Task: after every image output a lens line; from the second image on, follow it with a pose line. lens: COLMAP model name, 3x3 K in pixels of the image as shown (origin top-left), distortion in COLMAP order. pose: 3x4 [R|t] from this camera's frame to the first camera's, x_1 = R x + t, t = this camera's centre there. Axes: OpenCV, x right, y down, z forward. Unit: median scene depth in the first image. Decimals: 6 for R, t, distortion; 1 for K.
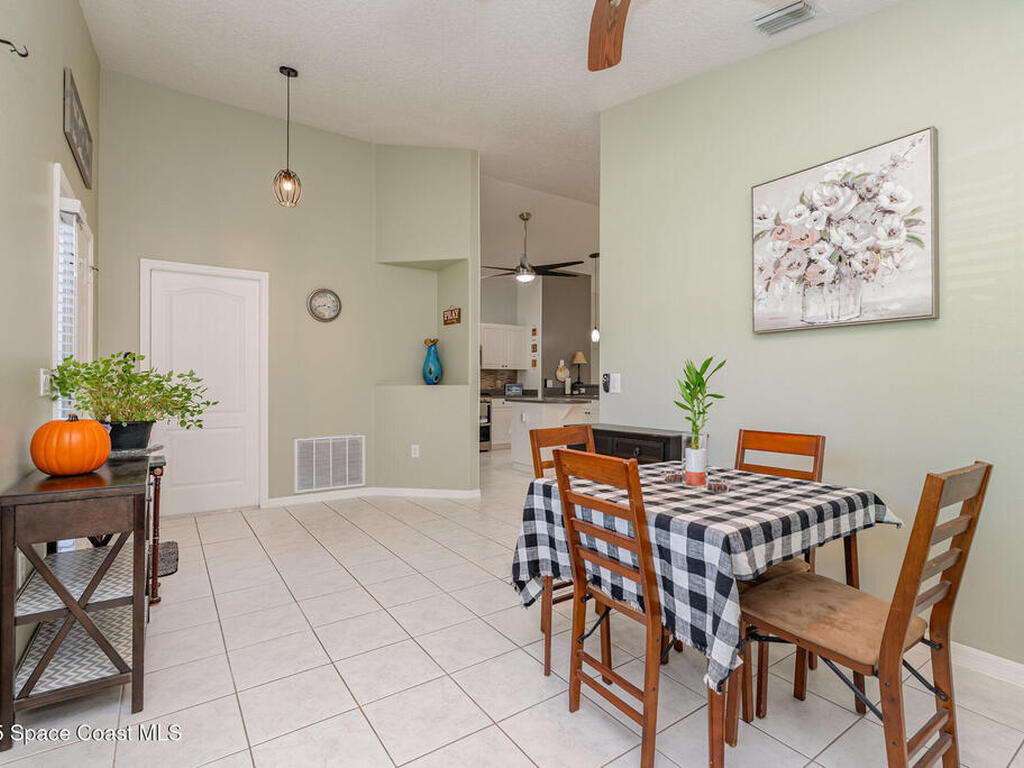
lens RADIAL K [[517.5, 0, 514.1], [0, 517.5, 381.8], [0, 0, 1]] dist [-0.003418, -0.000446]
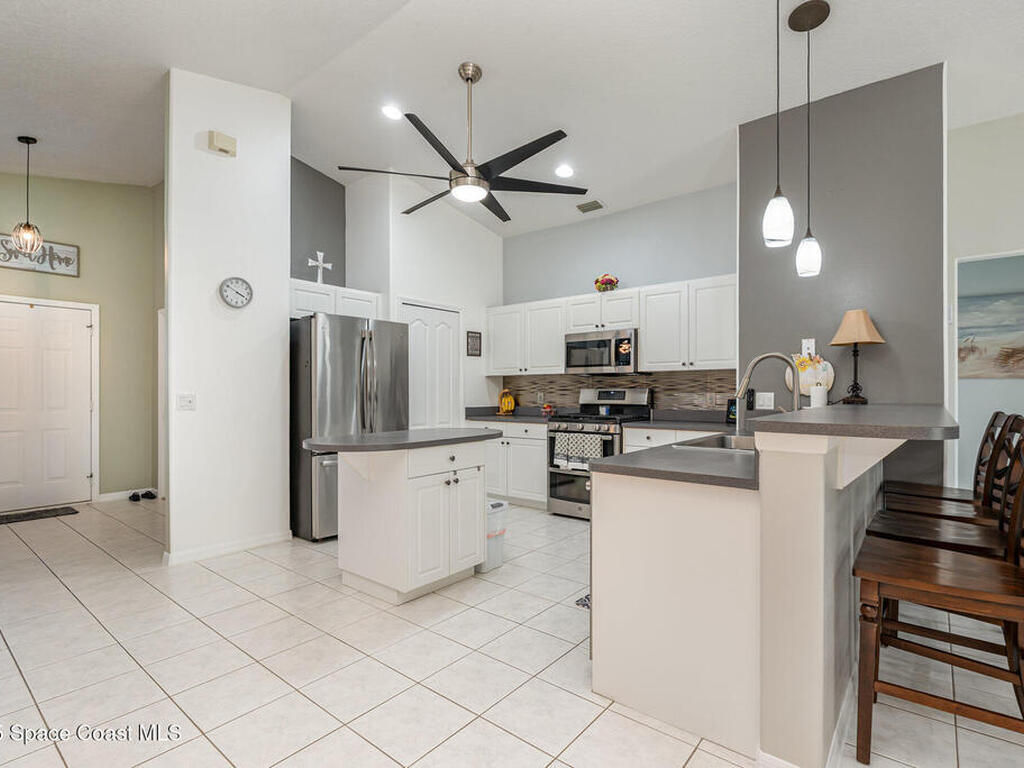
lens RADIAL K [[517.5, 0, 518.0], [0, 517.5, 390.2], [0, 0, 1]] dist [-0.003418, -0.000446]
pose [[0.280412, -0.003561, -0.959873, 0.399144], [0.001830, 0.999993, -0.003175, -0.003959], [0.959878, -0.000866, 0.280417, 0.694870]]
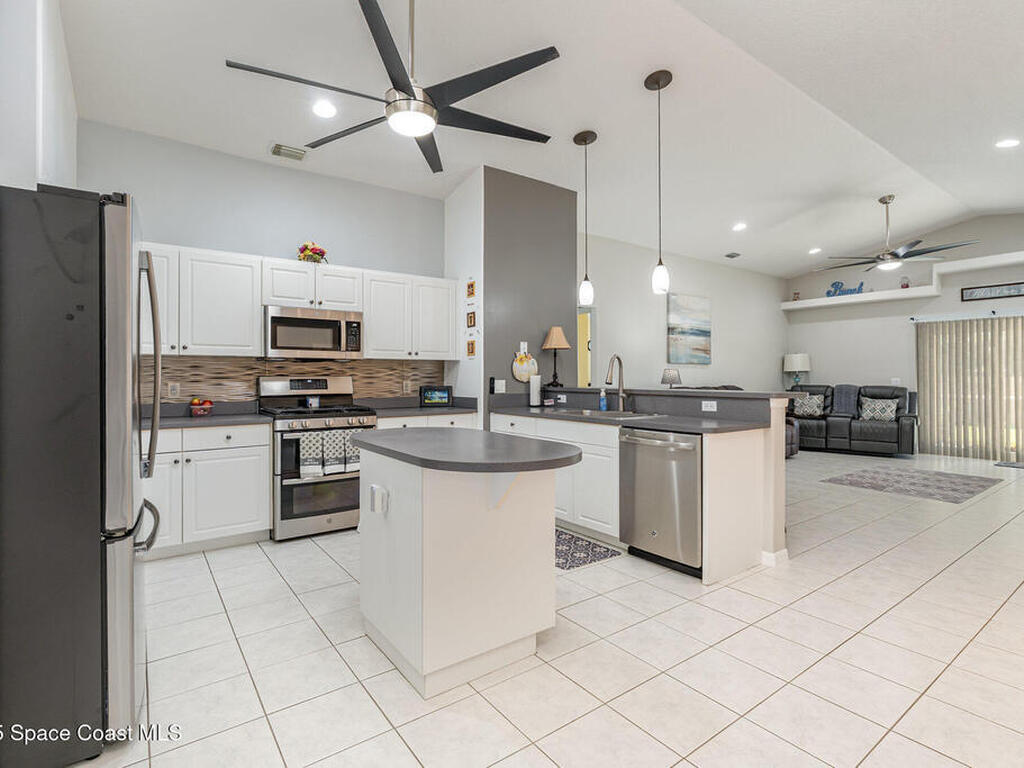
lens RADIAL K [[517.5, 0, 519.6], [0, 517.5, 375.5], [0, 0, 1]] dist [-0.003418, -0.000446]
pose [[0.999093, -0.005149, 0.042272, 0.065734], [0.005372, 0.999972, -0.005154, -0.004681], [-0.042244, 0.005377, 0.999093, 0.465133]]
